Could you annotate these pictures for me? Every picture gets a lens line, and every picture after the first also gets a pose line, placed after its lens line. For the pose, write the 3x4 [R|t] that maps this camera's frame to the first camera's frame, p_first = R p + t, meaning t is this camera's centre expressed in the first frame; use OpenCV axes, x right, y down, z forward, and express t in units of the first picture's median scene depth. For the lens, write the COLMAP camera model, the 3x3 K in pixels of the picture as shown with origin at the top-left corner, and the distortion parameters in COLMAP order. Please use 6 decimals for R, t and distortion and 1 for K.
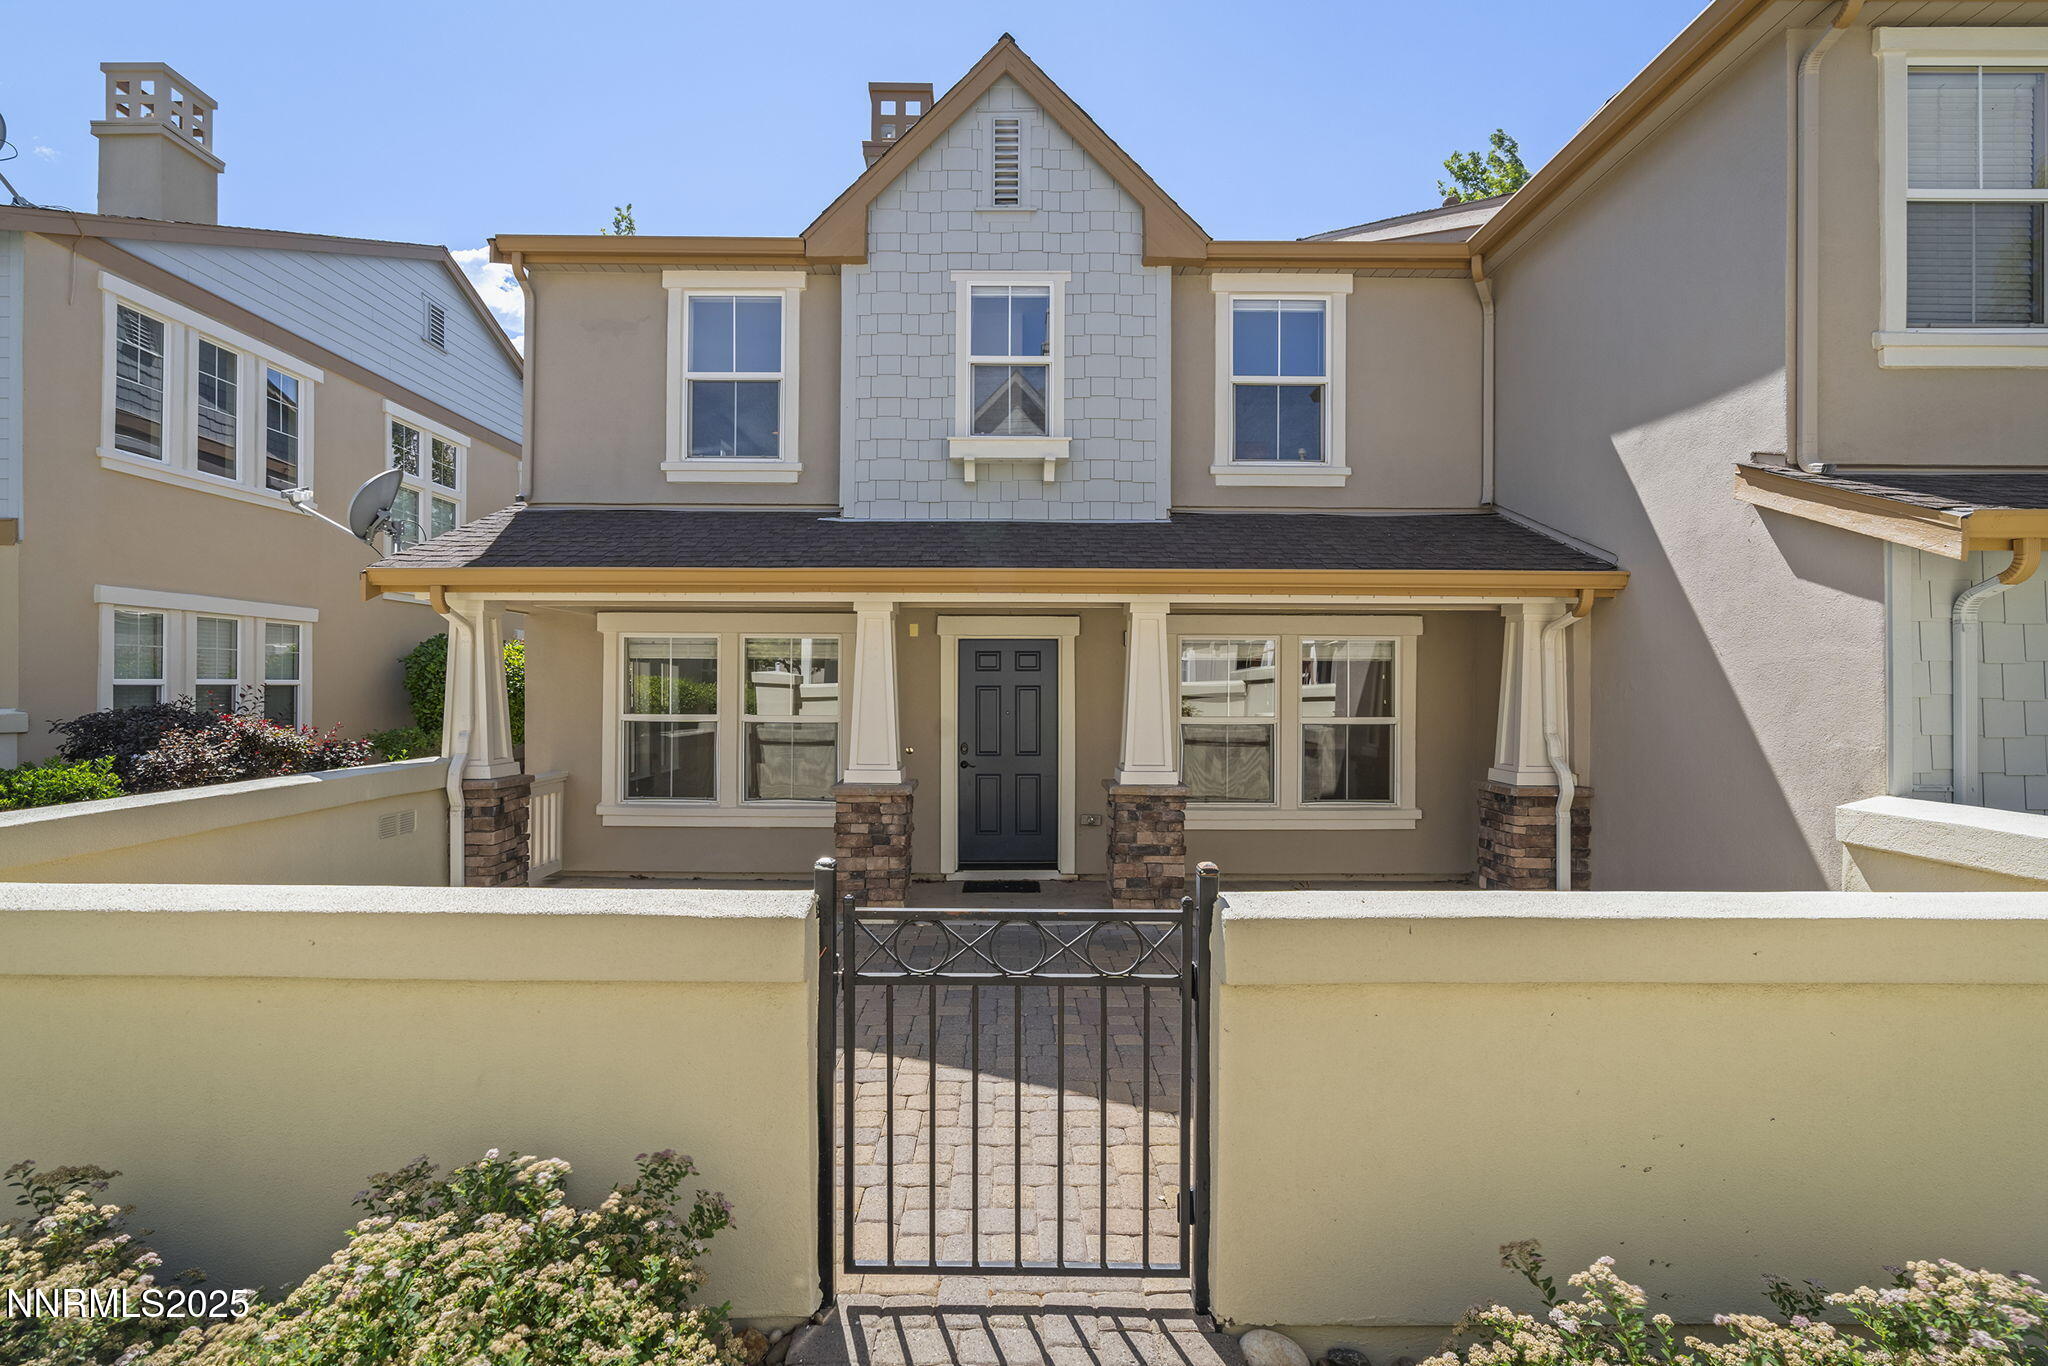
lens RADIAL K [[930.8, 0, 1016.4], [0, 930.8, 677.3], [0, 0, 1]] dist [-0.010933, 0.003134]
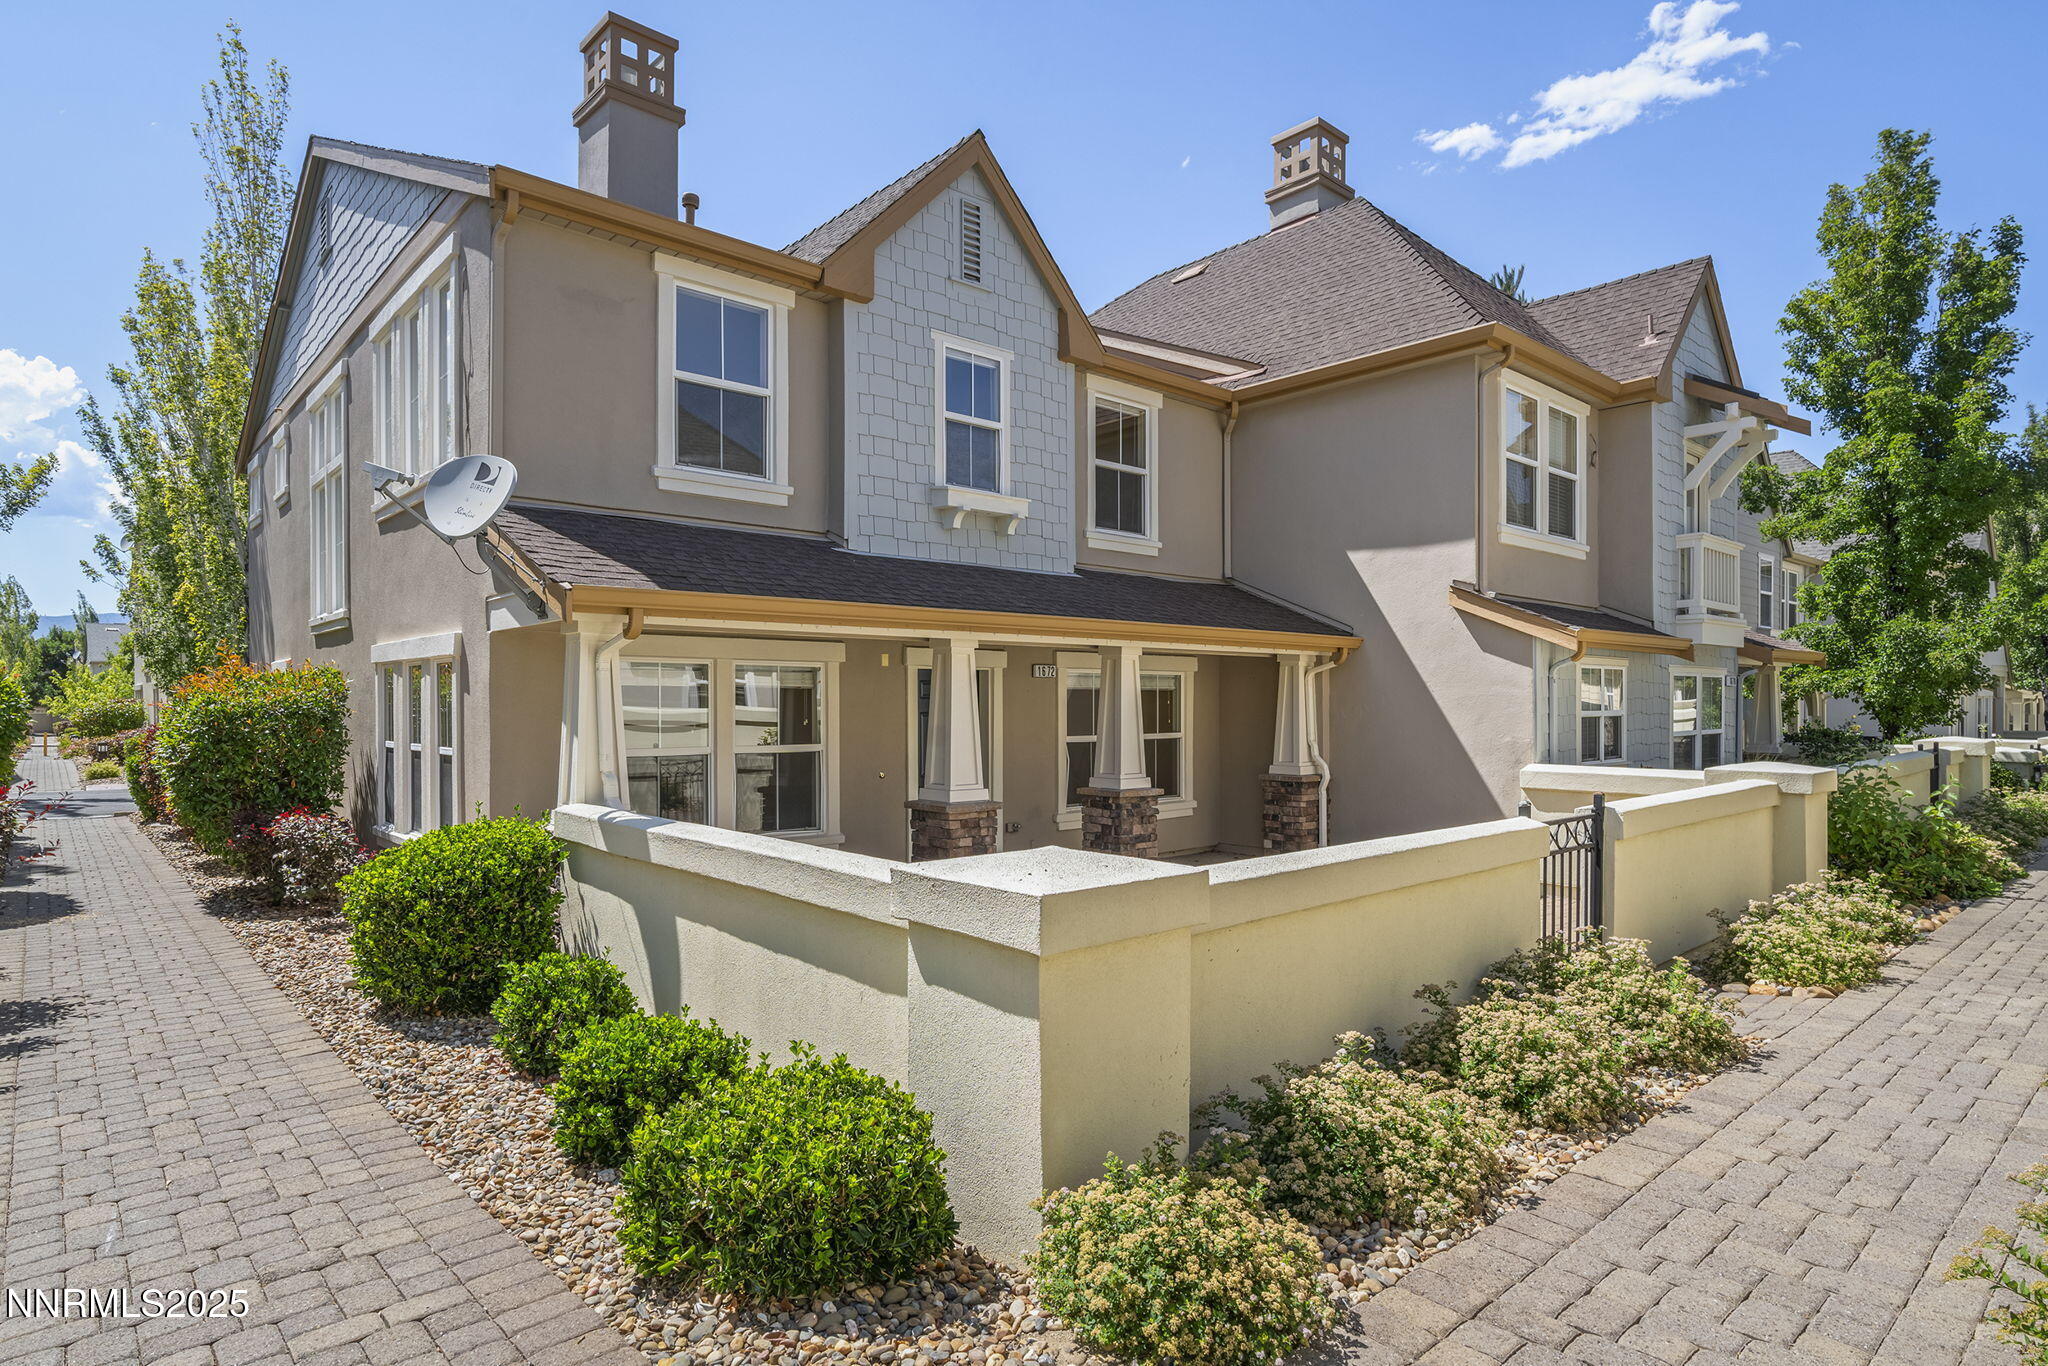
lens RADIAL K [[1096.6, 0, 1024.4], [0, 1096.6, 698.8], [0, 0, 1]] dist [-0.006491, 0.001334]
pose [[0.744986, -0.002499, 0.667076, -0.839809], [-0.000339, 0.999991, 0.004125, -0.012865], [-0.667080, -0.003299, 0.744979, -0.022605]]
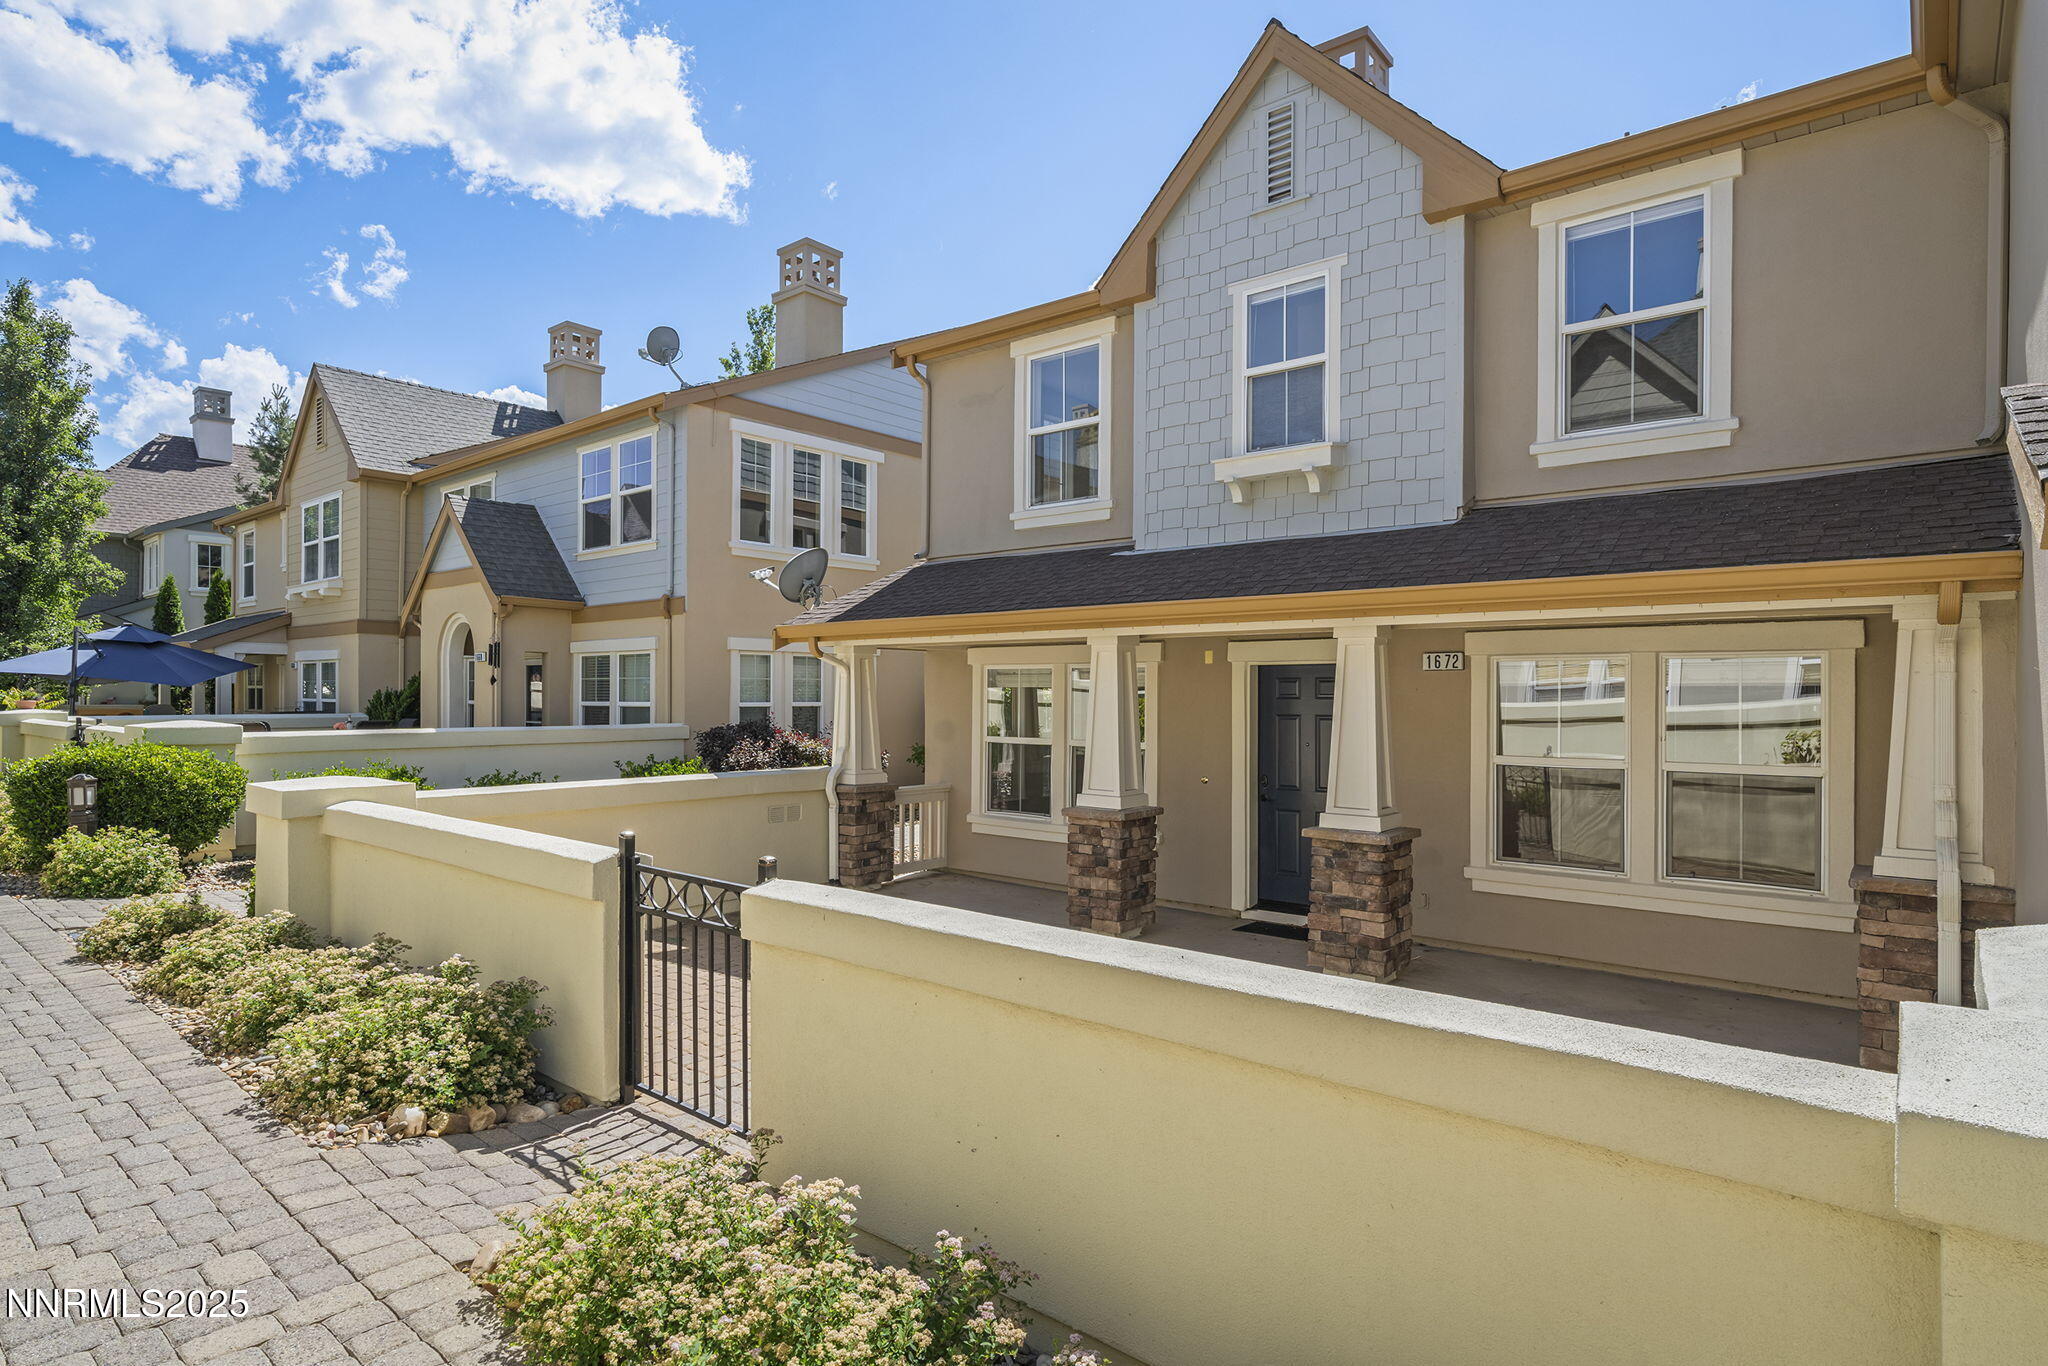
lens RADIAL K [[1096.6, 0, 1016.6], [0, 1096.6, 687.9], [0, 0, 1]] dist [-0.006491, 0.001334]
pose [[0.761571, -0.004179, -0.648069, 0.497331], [0.002801, 0.999991, -0.003157, -0.016003], [0.648076, 0.000589, 0.761575, -0.008420]]
